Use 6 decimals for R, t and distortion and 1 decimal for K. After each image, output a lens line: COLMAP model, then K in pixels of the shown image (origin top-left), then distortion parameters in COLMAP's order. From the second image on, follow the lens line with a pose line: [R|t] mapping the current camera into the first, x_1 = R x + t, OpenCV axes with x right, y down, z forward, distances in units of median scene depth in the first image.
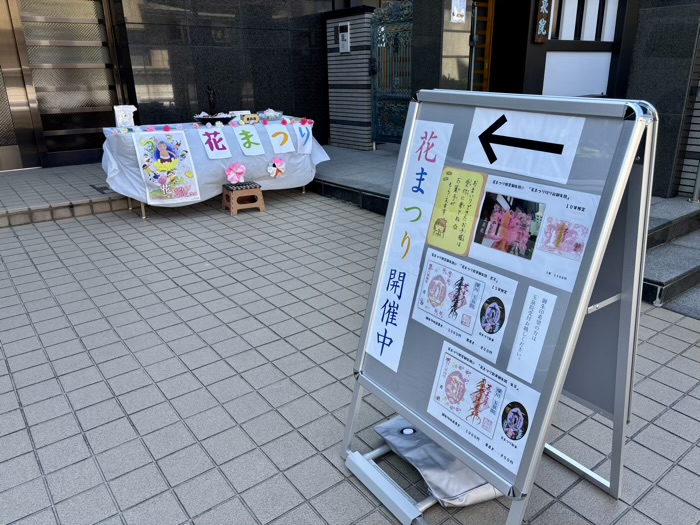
lens RADIAL K [[524.2, 0, 352.1], [0, 524.2, 259.5], [0, 0, 1]] dist [0.011528, -0.005058]
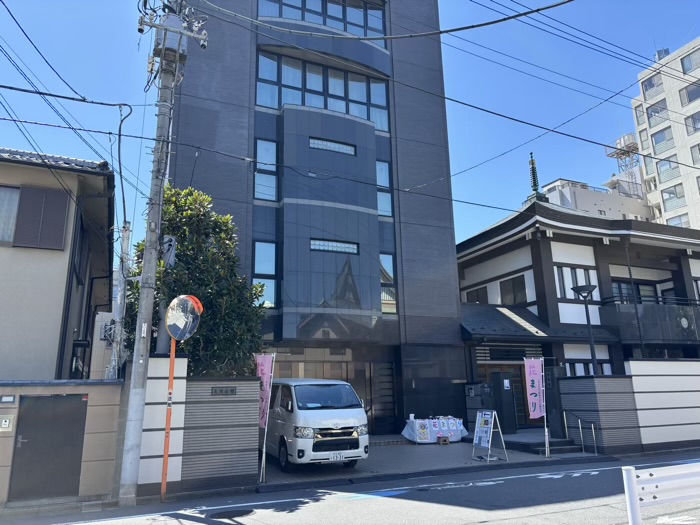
lens RADIAL K [[524.2, 0, 356.3], [0, 524.2, 260.6], [0, 0, 1]] dist [0.011528, -0.005058]
pose [[0.971537, -0.068210, -0.226857, 0.336345], [-0.069357, 0.833778, -0.547726, 2.799347], [0.226509, 0.547870, 0.805315, -8.678866]]
